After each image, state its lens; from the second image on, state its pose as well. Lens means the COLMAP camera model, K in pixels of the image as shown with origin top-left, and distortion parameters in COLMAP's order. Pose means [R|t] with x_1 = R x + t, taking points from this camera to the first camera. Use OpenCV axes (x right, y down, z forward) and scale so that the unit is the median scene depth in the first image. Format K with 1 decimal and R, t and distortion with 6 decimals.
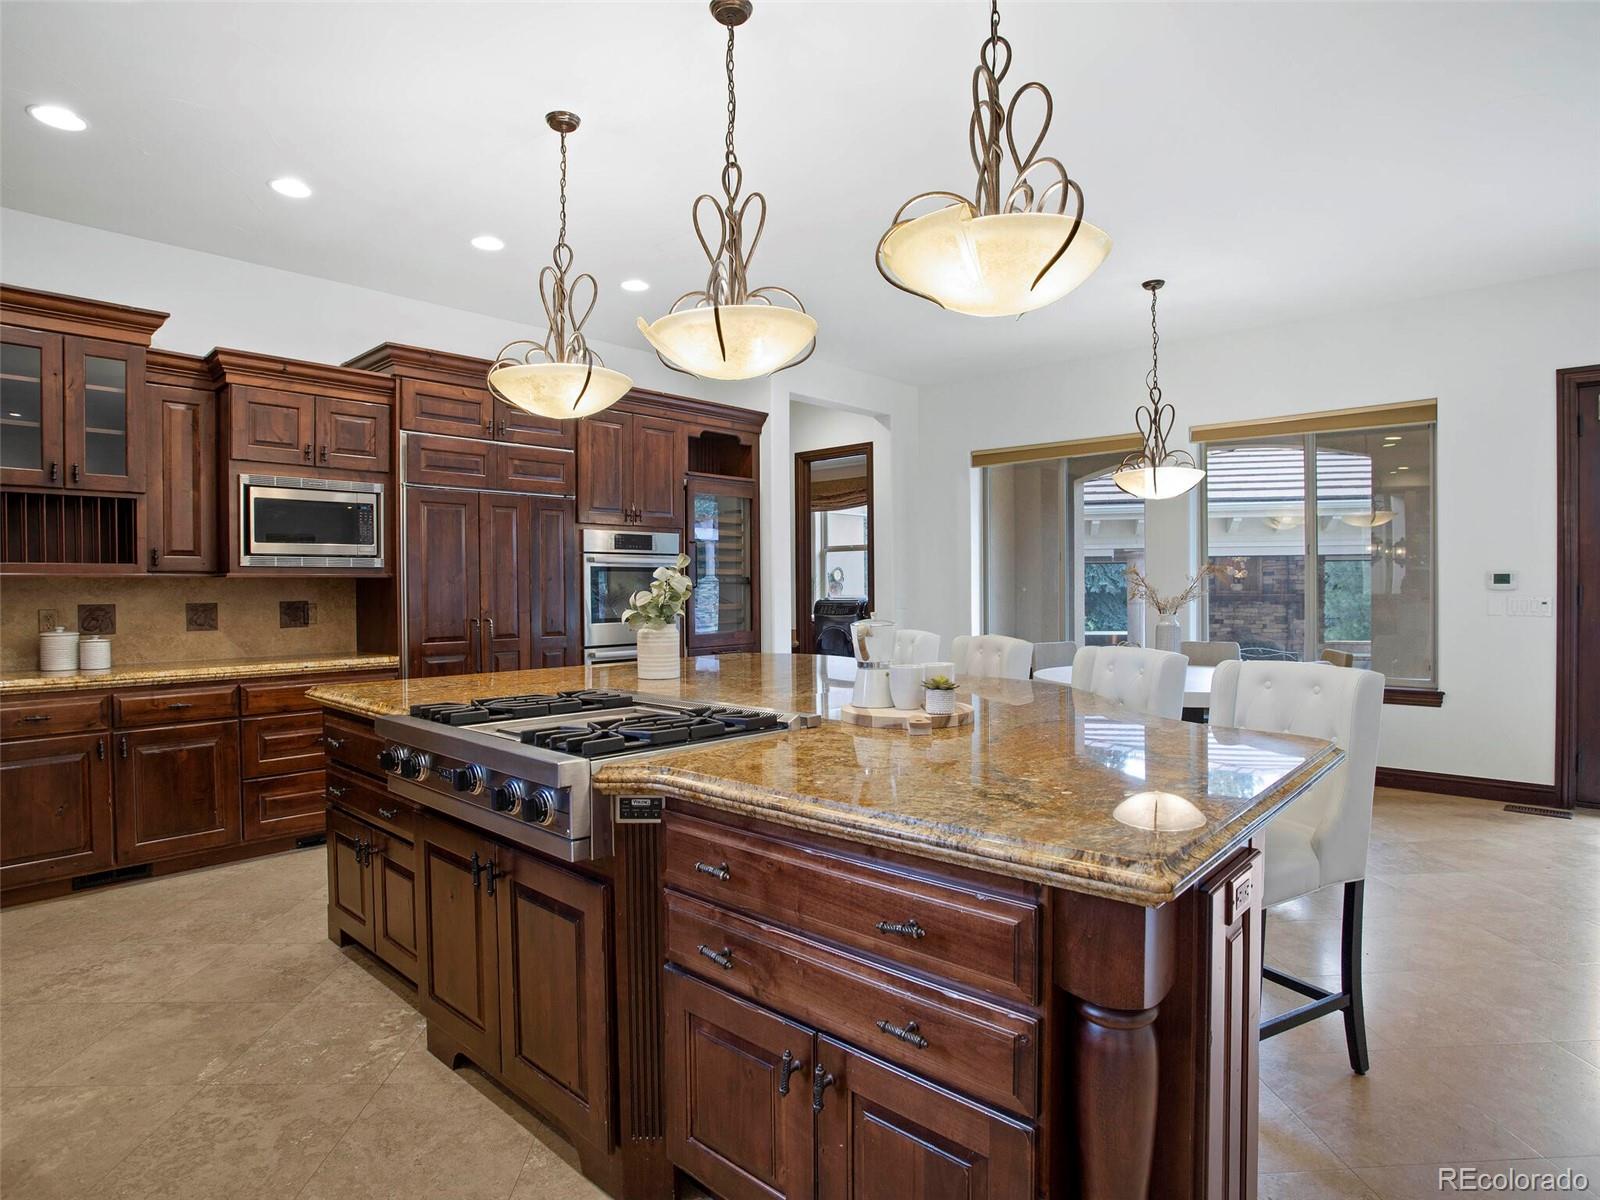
lens RADIAL K [[890.7, 0, 793.1], [0, 890.7, 602.2], [0, 0, 1]] dist [-0.055578, 0.002126]
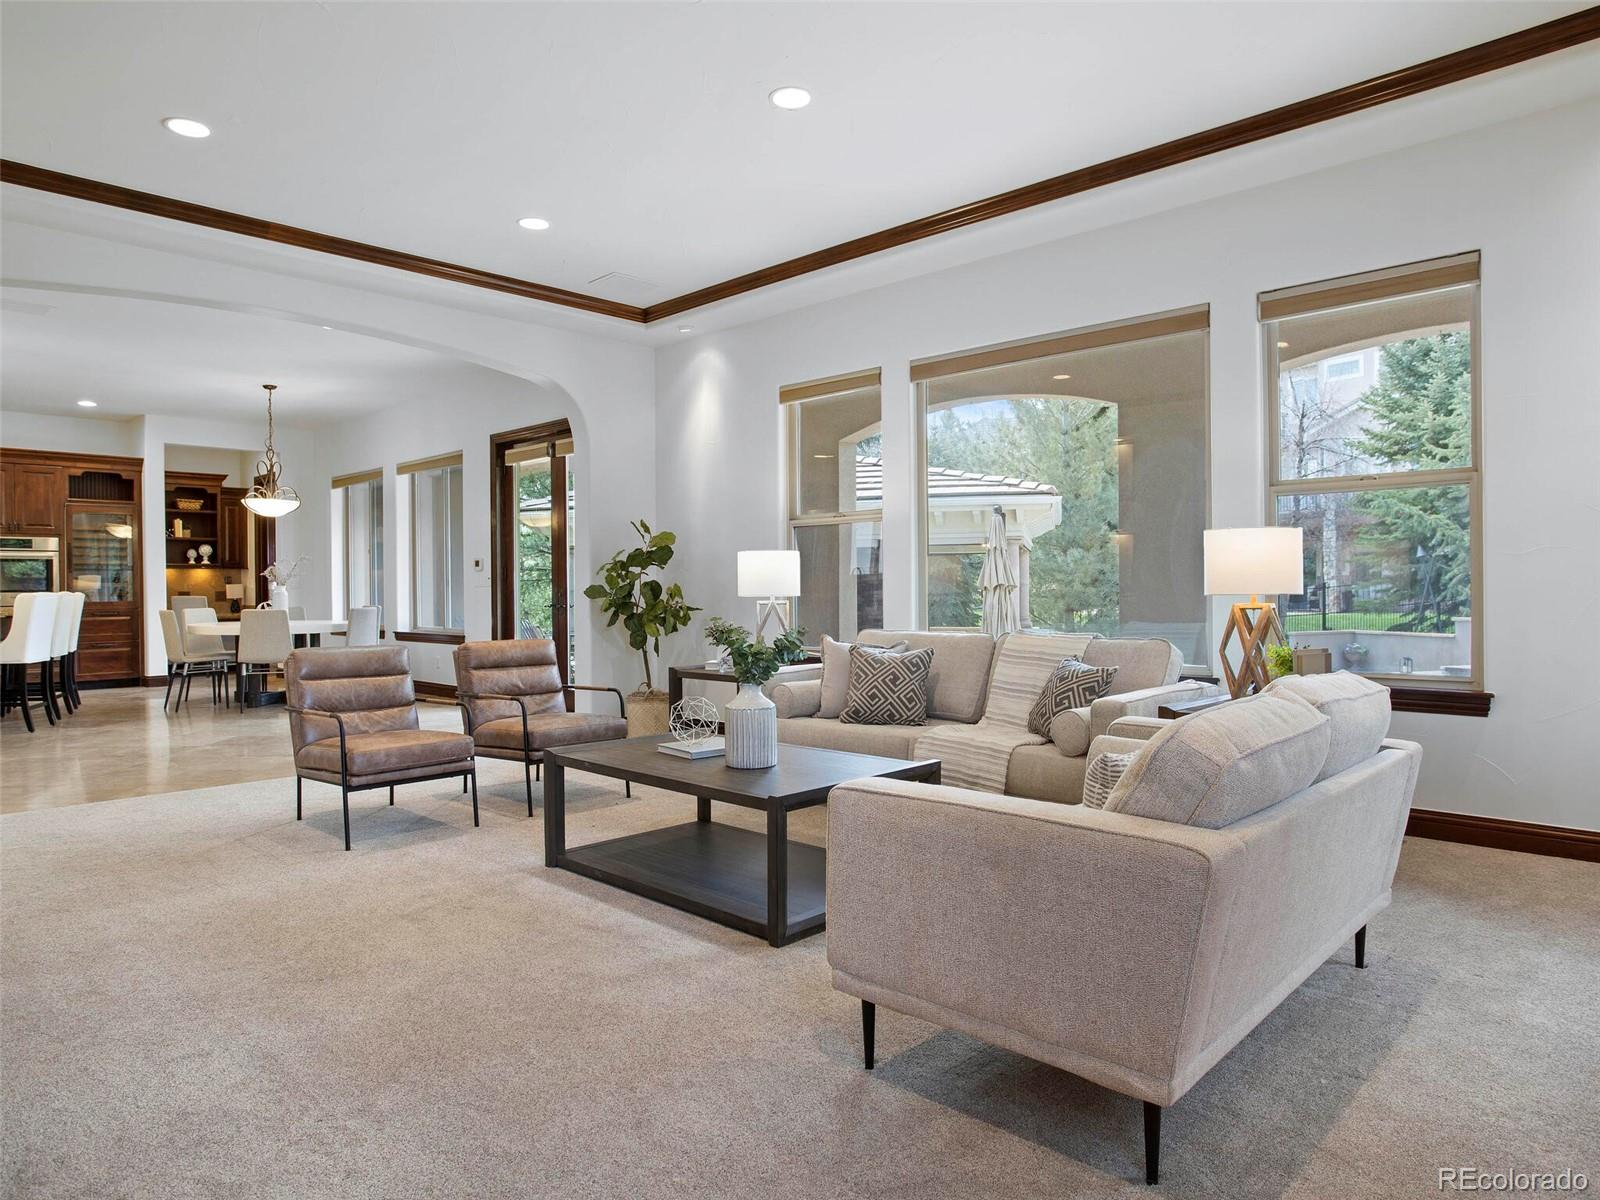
lens RADIAL K [[985.8, 0, 799.8], [0, 985.8, 595.0], [0, 0, 1]] dist [-0.034064, 0.001212]
pose [[0.999958, -0.001709, -0.008971, 1.501216], [0.001655, 0.999980, -0.006026, 0.046337], [0.008981, 0.006011, 0.999942, -0.880931]]
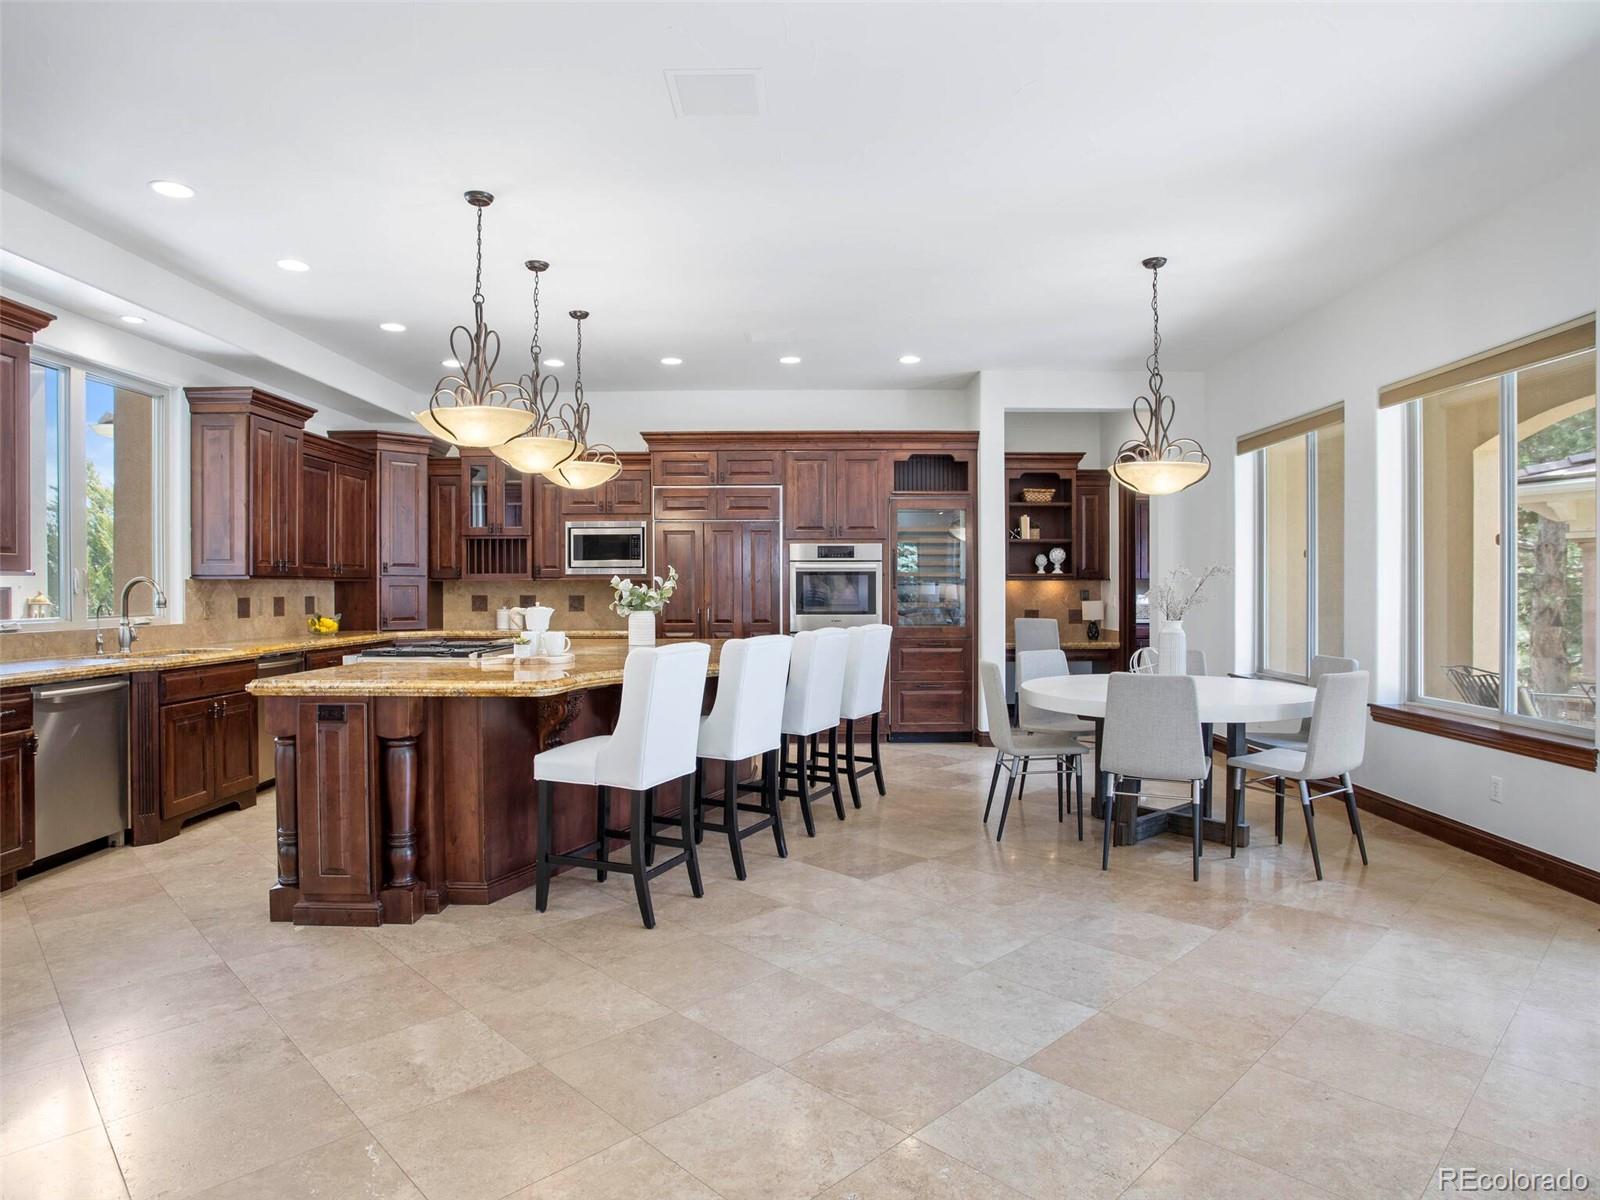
lens RADIAL K [[943.4, 0, 800.0], [0, 943.4, 600.0], [0, 0, 1]] dist [-0.080985, 0.046586]
pose [[0.672521, 0.014701, -0.739932, 0.931690], [-0.014564, 0.999872, 0.006628, -0.008053], [0.739935, 0.006319, 0.672649, 0.065449]]
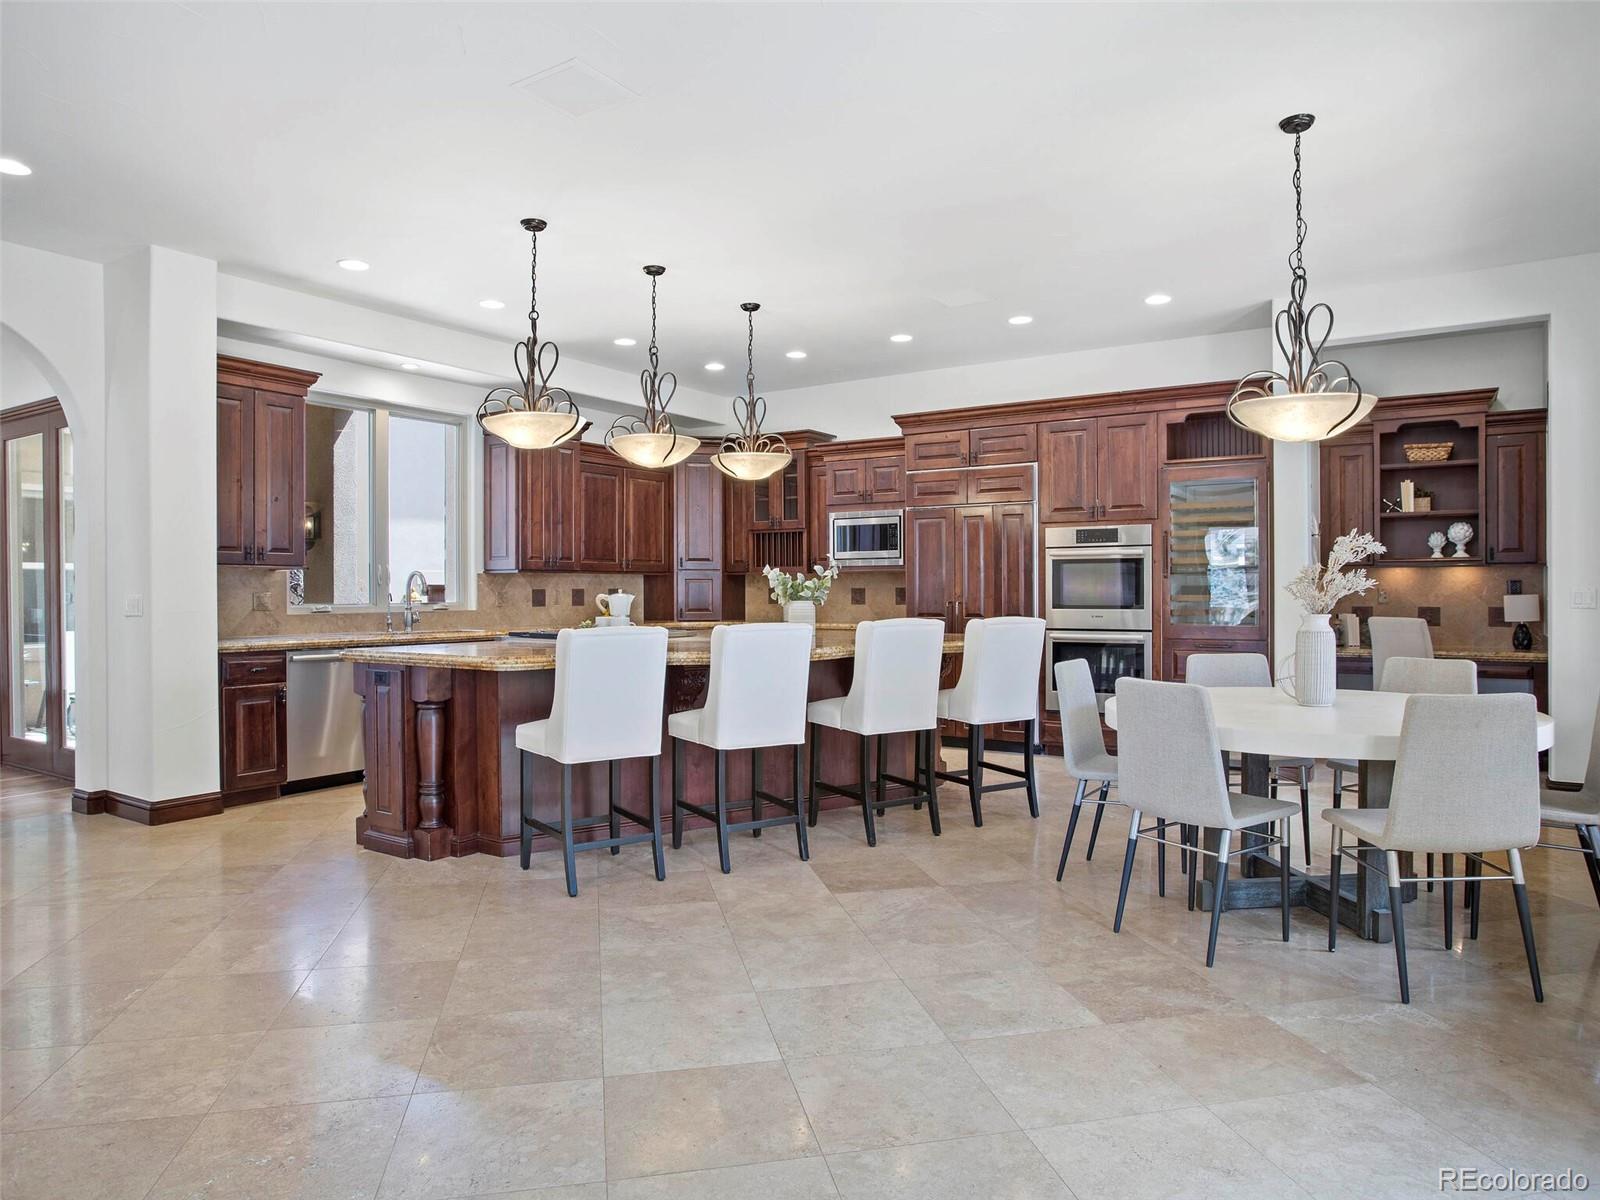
lens RADIAL K [[1014.0, 0, 800.8], [0, 1014.0, 604.4], [0, 0, 1]] dist [-0.078037, 0.059672]
pose [[0.168177, 0.020685, -0.985540, 1.158519], [-0.012334, 0.999746, 0.018878, -0.002800], [0.985680, 0.008980, 0.168390, 0.517615]]
